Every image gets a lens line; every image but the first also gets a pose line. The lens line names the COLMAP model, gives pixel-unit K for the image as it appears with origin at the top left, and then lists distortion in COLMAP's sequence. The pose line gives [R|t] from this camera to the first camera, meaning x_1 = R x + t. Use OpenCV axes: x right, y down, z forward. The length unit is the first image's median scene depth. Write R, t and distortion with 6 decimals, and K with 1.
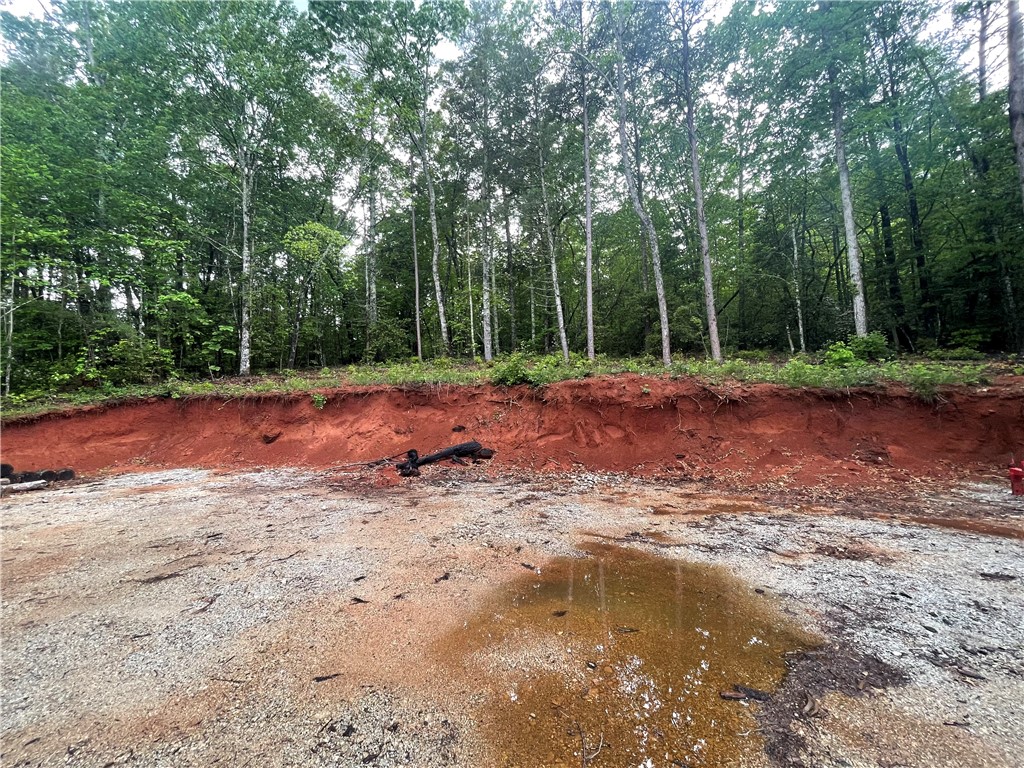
lens RADIAL K [[413.7, 0, 509.4], [0, 413.7, 385.6], [0, 0, 1]] dist [0.002199, -0.000182]
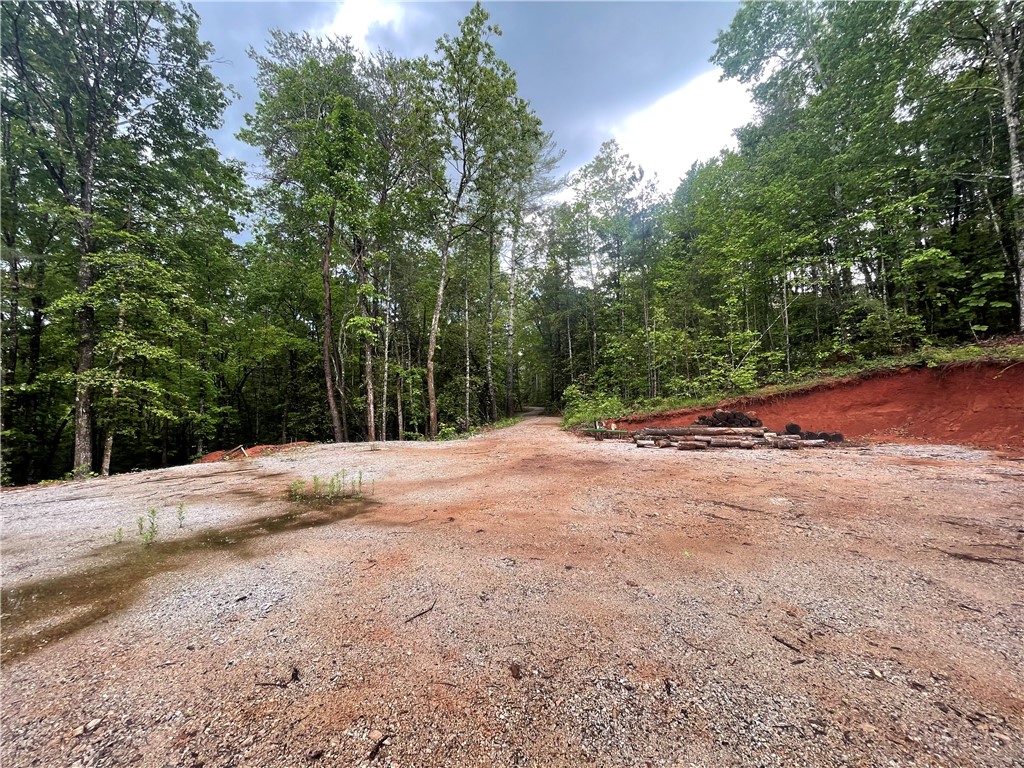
lens RADIAL K [[413.7, 0, 509.4], [0, 413.7, 385.6], [0, 0, 1]] dist [0.002199, -0.000182]
pose [[0.113542, -0.013913, -0.993436, -0.004666], [0.082892, 0.996548, -0.004483, -0.002297], [0.990069, -0.081839, 0.114303, -0.030413]]
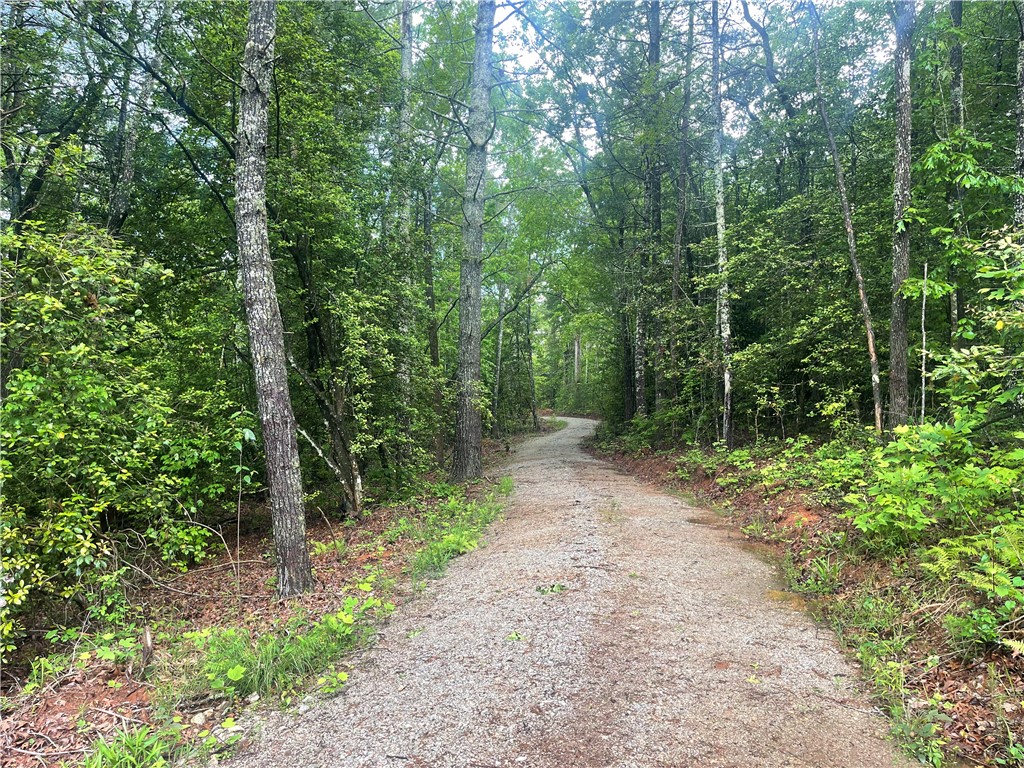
lens RADIAL K [[763.5, 0, 509.7], [0, 763.5, 388.8], [0, 0, 1]] dist [0.077541, -0.107740]
pose [[0.091457, 0.010940, -0.995749, -1.355627], [0.066364, 0.997650, 0.017057, 0.027926], [0.993595, -0.067642, 0.090516, 0.224489]]
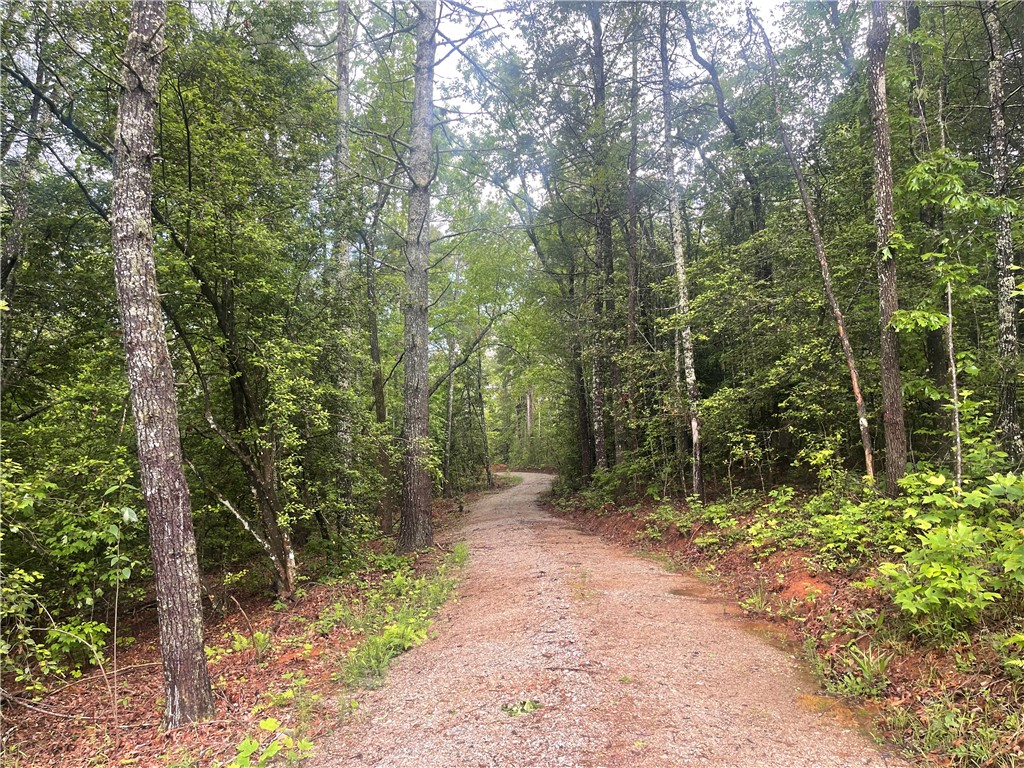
lens RADIAL K [[763.5, 0, 509.7], [0, 763.5, 388.8], [0, 0, 1]] dist [0.077541, -0.107740]
pose [[0.153439, -0.064625, -0.986043, -1.449753], [0.095990, 0.994115, -0.050217, 0.029570], [0.983485, -0.086944, 0.158739, 0.233774]]
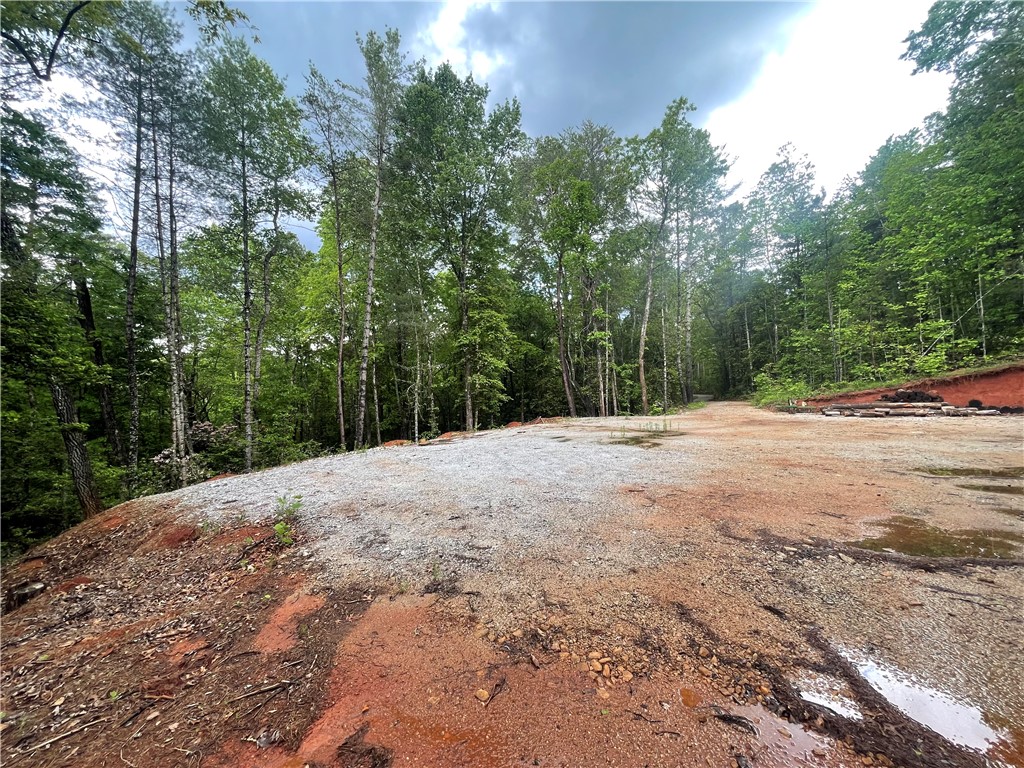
lens RADIAL K [[413.7, 0, 509.4], [0, 413.7, 385.6], [0, 0, 1]] dist [0.002199, -0.000182]
pose [[-0.226516, 0.010426, -0.973952, 0.559766], [0.107062, 0.994150, -0.014258, -0.029458], [0.968105, -0.107503, -0.226307, -0.291030]]
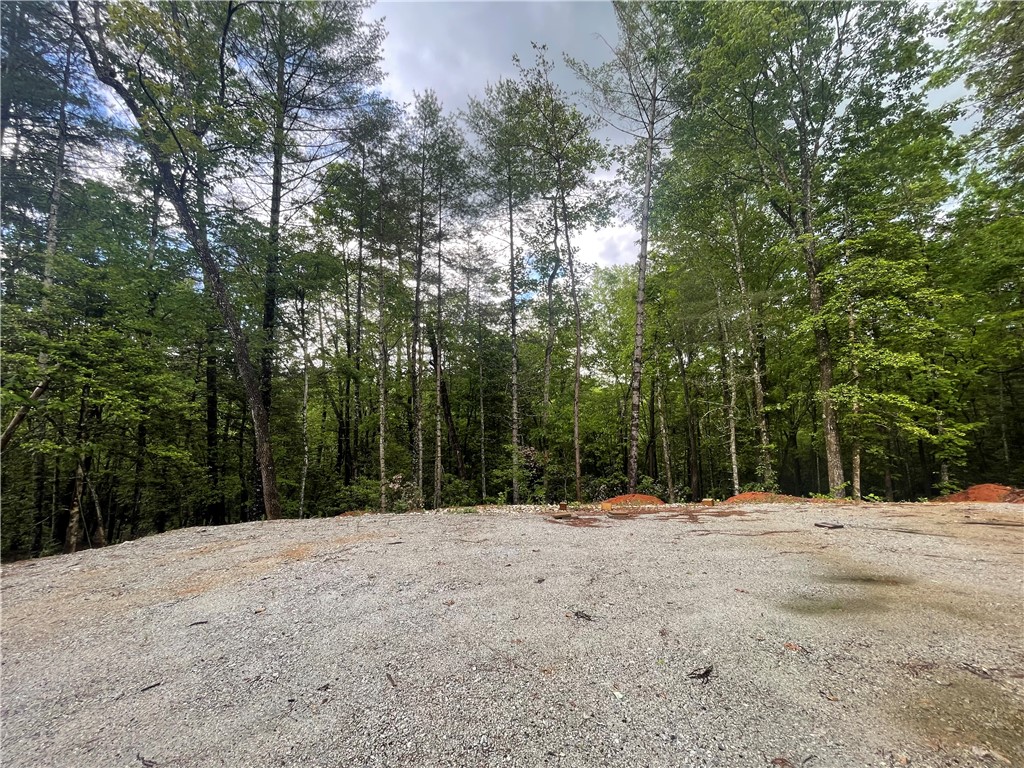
lens RADIAL K [[413.7, 0, 509.4], [0, 413.7, 385.6], [0, 0, 1]] dist [0.002199, -0.000182]
pose [[-0.944077, 0.007690, -0.329636, -0.037994], [0.065913, 0.983951, -0.165819, -0.014248], [0.323071, -0.178274, -0.929432, -0.205062]]
